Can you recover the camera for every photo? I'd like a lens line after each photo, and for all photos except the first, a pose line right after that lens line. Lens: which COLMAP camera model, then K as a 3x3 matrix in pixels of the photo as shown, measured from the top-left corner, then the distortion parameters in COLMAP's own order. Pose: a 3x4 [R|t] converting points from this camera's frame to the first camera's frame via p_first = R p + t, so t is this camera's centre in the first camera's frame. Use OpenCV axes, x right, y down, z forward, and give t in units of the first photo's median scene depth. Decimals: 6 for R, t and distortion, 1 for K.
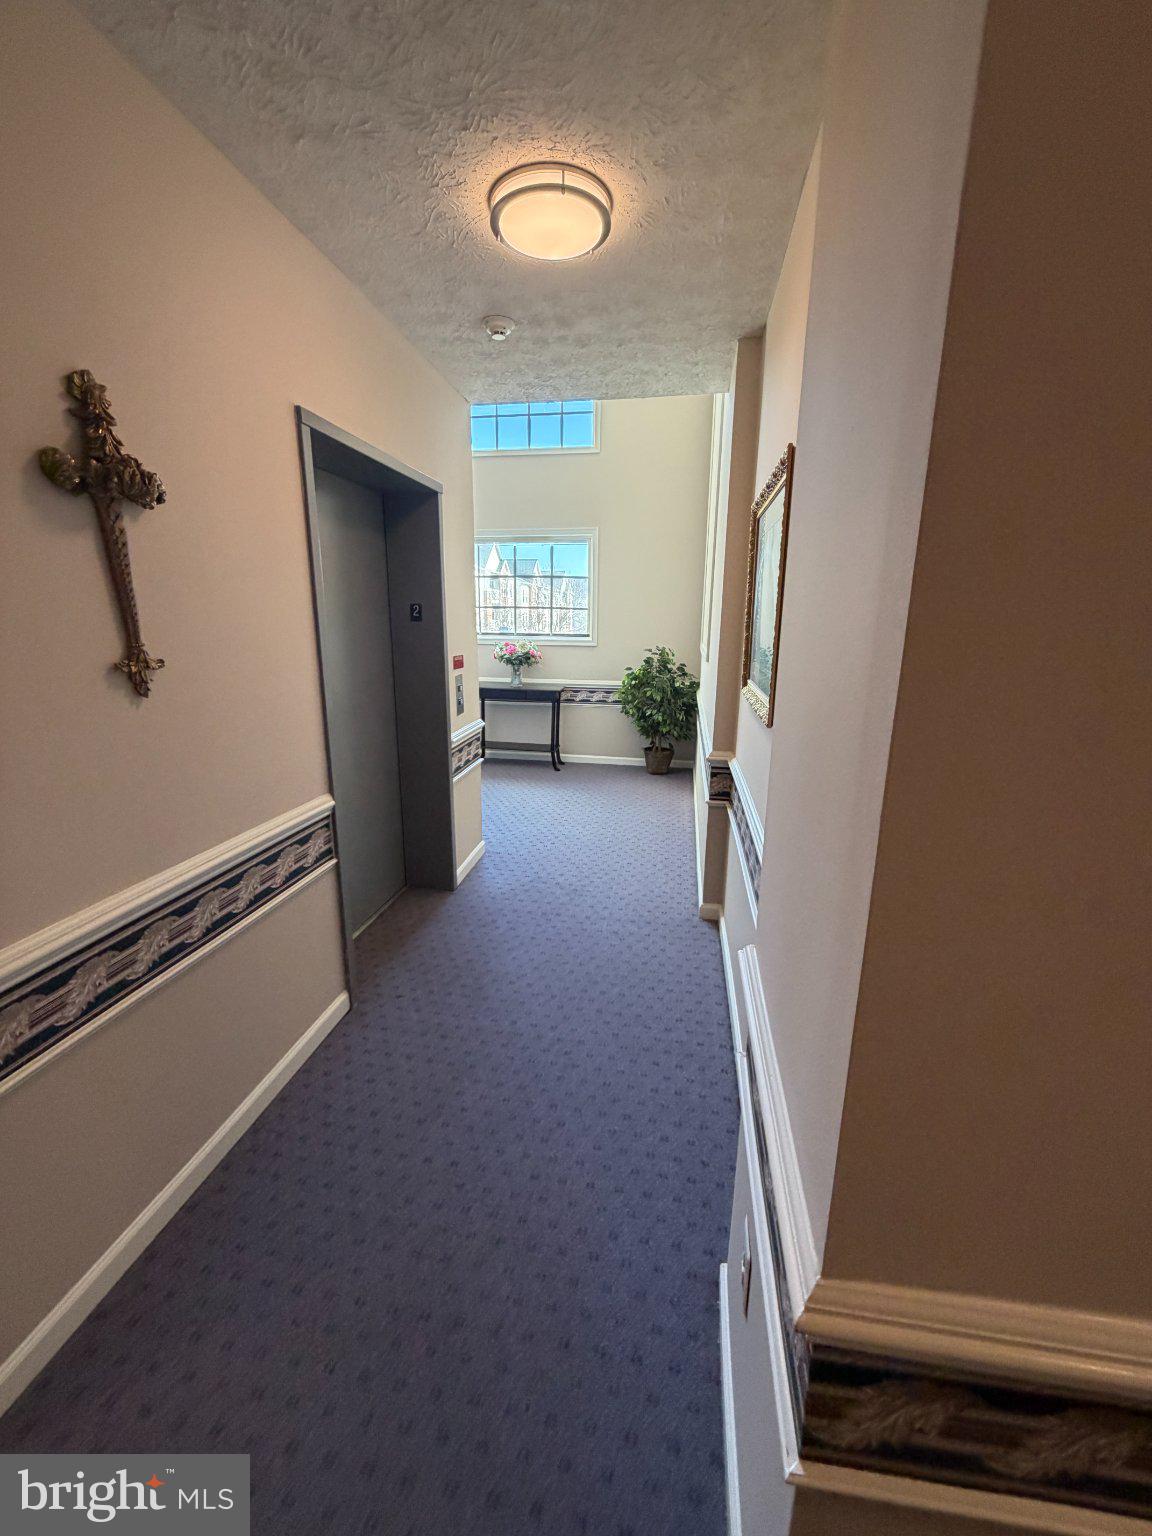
lens RADIAL K [[613.2, 0, 563.0], [0, 613.2, 774.9], [0, 0, 1]] dist [0.001367, 0.000060]
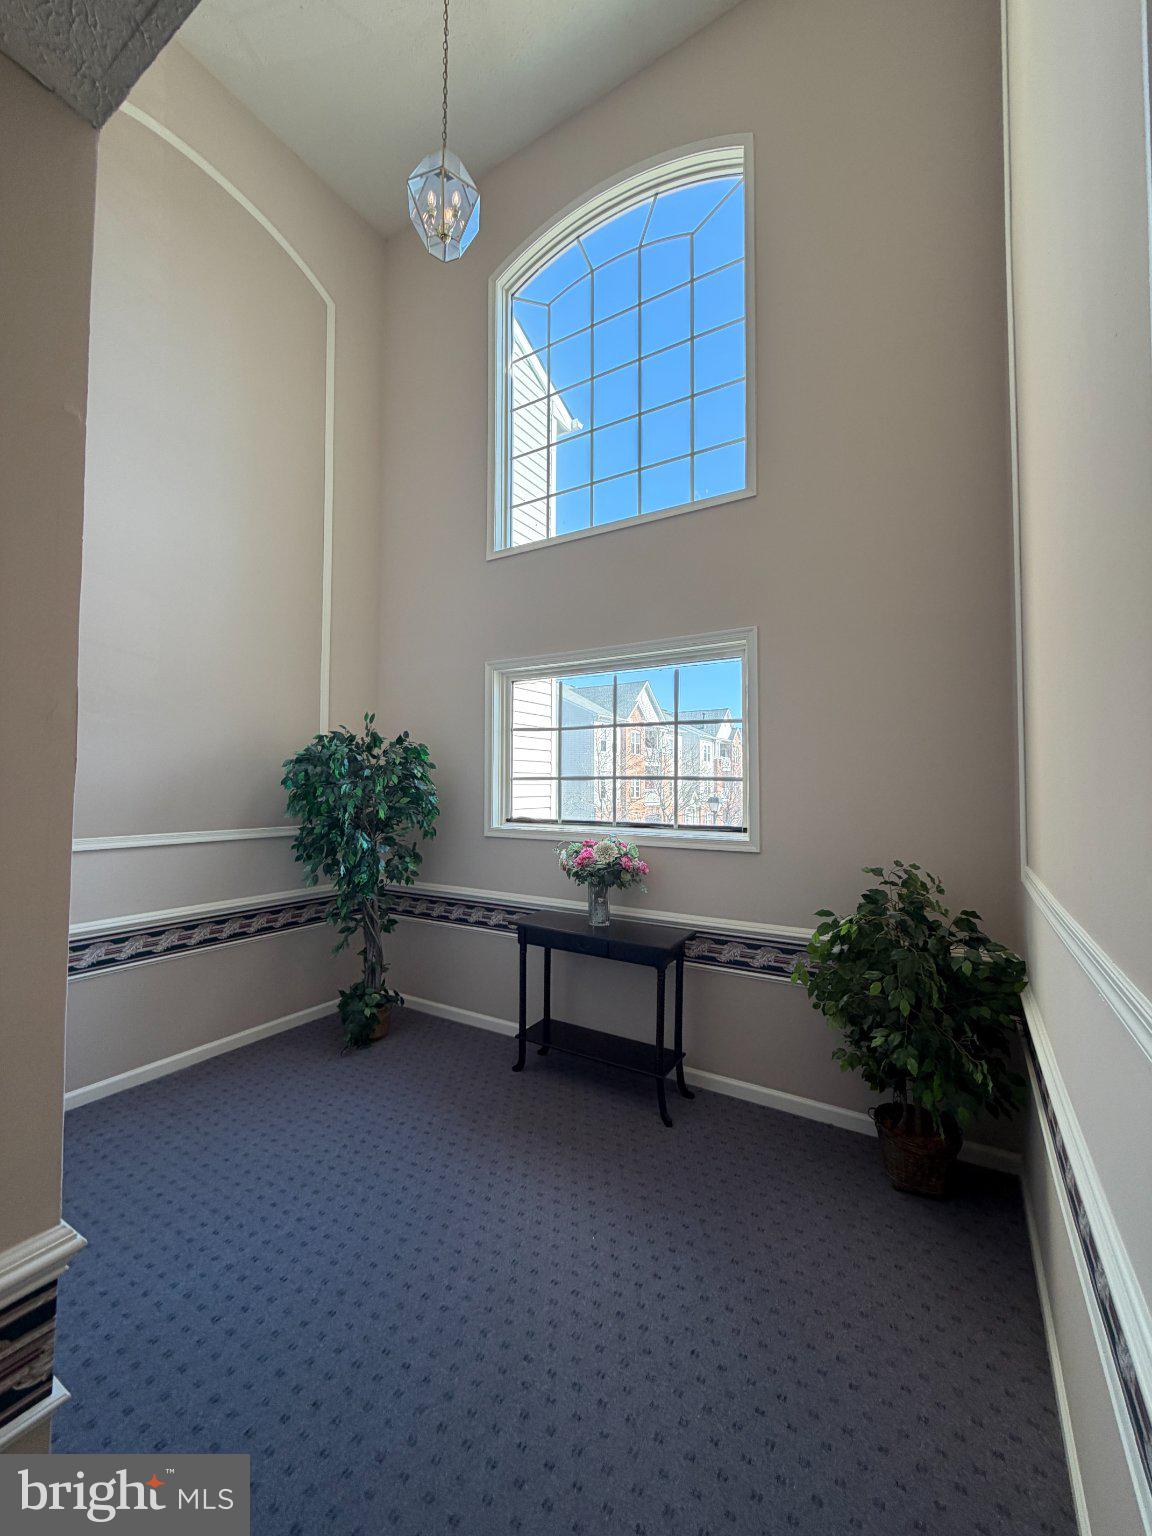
lens RADIAL K [[613.2, 0, 573.5], [0, 613.2, 769.4], [0, 0, 1]] dist [0.001367, 0.000060]
pose [[0.933154, -0.016593, -0.359093, 0.094992], [-0.079744, 0.964491, -0.251791, -0.142139], [0.350520, 0.263595, 0.898695, 0.502425]]
